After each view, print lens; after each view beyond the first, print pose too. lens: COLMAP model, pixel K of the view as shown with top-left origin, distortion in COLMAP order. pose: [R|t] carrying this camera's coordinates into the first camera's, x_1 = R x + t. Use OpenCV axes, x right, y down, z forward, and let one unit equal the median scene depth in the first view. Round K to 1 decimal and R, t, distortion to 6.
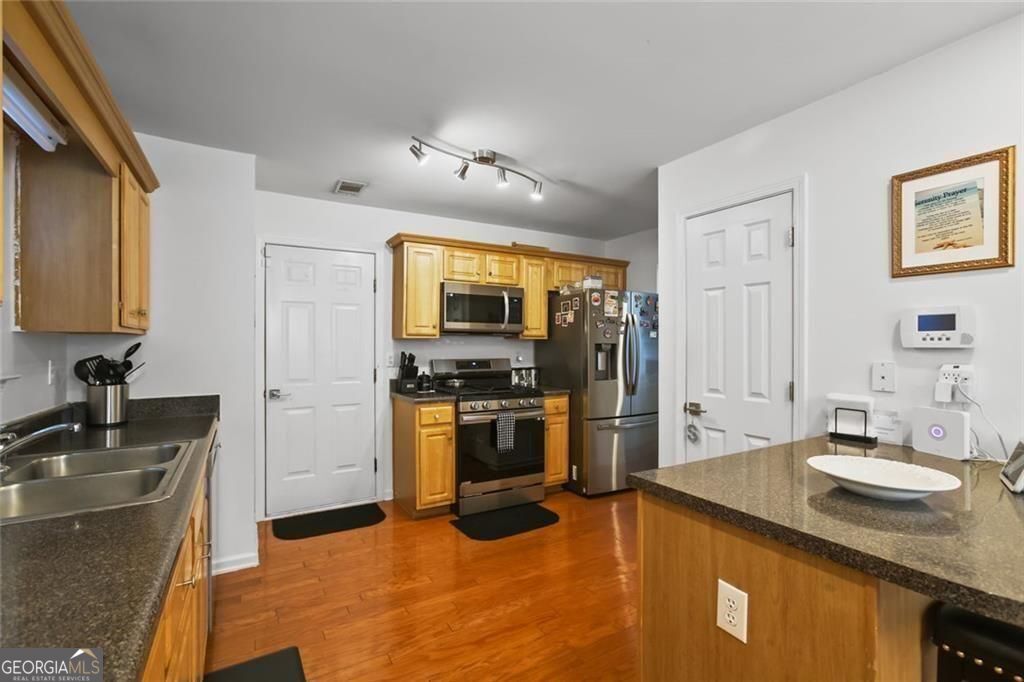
lens RADIAL K [[466.4, 0, 509.0], [0, 466.4, 336.6], [0, 0, 1]] dist [-0.001599, 0.000563]
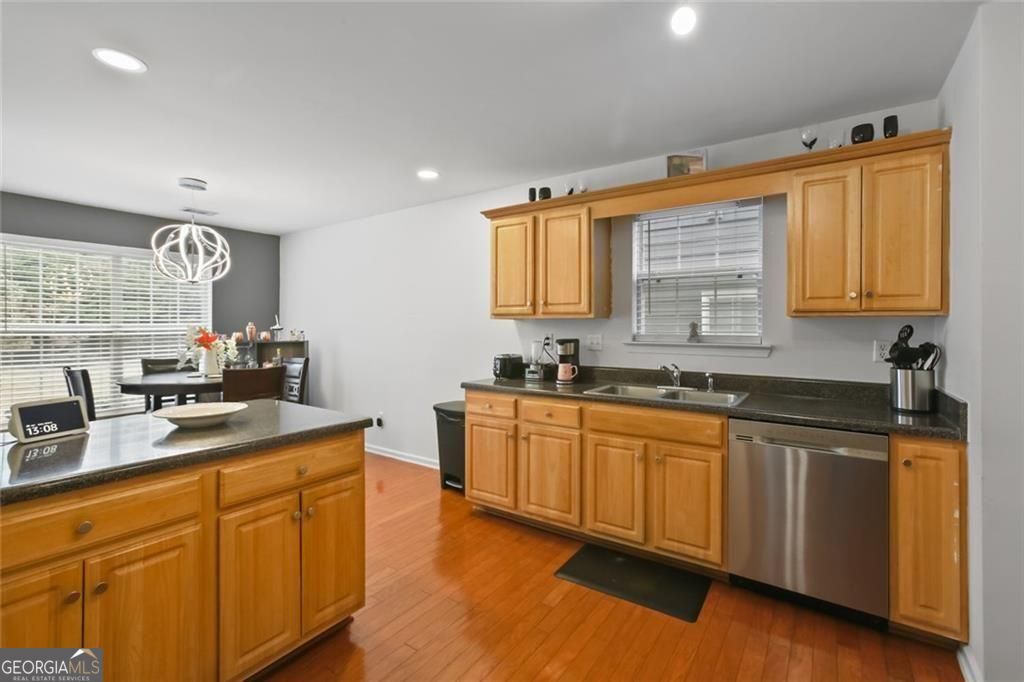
lens RADIAL K [[475.2, 0, 509.2], [0, 475.2, 324.5], [0, 0, 1]] dist [-0.001073, 0.000060]
pose [[-0.909056, -0.002474, -0.416666, 0.180677], [0.002488, 0.999932, -0.011366, 0.013123], [0.416666, -0.011369, -0.908989, 0.964589]]
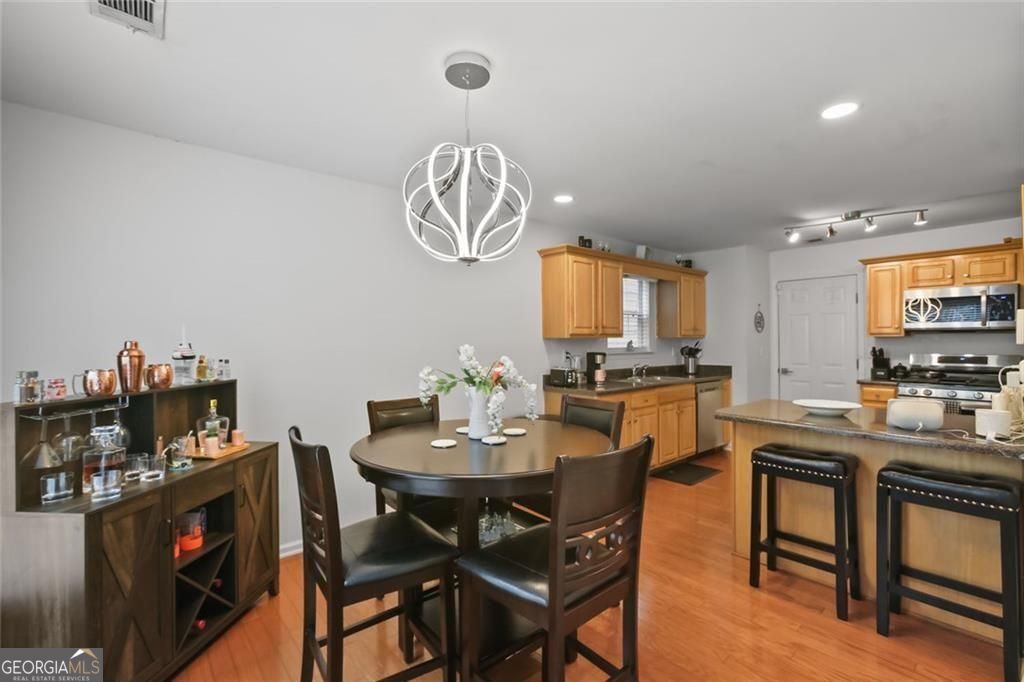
lens RADIAL K [[466.4, 0, 509.0], [0, 466.4, 336.6], [0, 0, 1]] dist [-0.001599, 0.000563]
pose [[0.191231, -0.010576, -0.981488, 0.870872], [0.018386, 0.999805, -0.007191, -0.005777], [0.981373, -0.016670, 0.191389, -0.263111]]
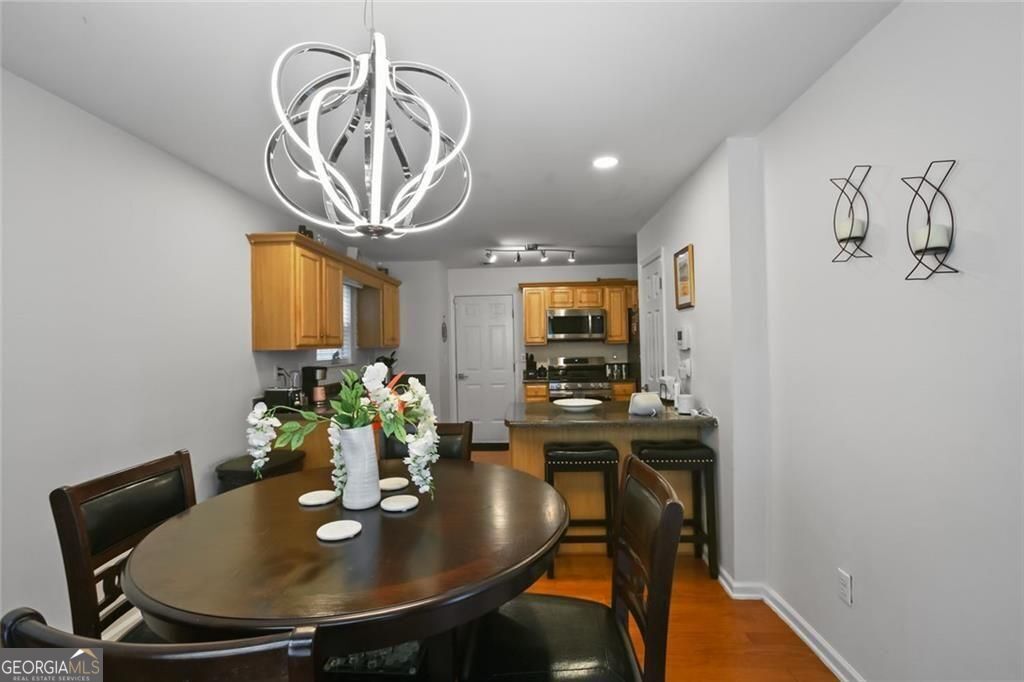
lens RADIAL K [[466.4, 0, 509.0], [0, 466.4, 336.6], [0, 0, 1]] dist [-0.001599, 0.000563]
pose [[0.837545, -0.027472, -0.545677, 0.631665], [0.027777, 0.999585, -0.007690, -0.015178], [0.545661, -0.008716, 0.837961, -0.430194]]
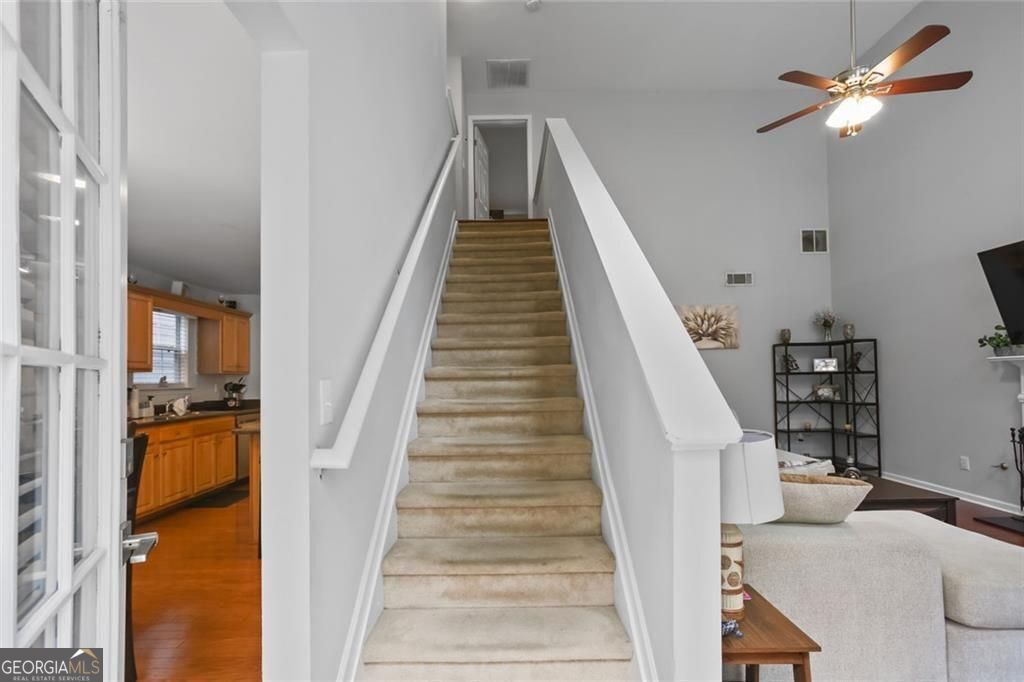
lens RADIAL K [[466.1, 0, 512.8], [0, 466.1, 368.3], [0, 0, 1]] dist [-0.000012, 0.000179]
pose [[0.870837, -0.024278, -0.490972, 1.131670], [0.021896, 0.999704, -0.010597, 0.016408], [0.491084, -0.001522, 0.871111, -0.326887]]
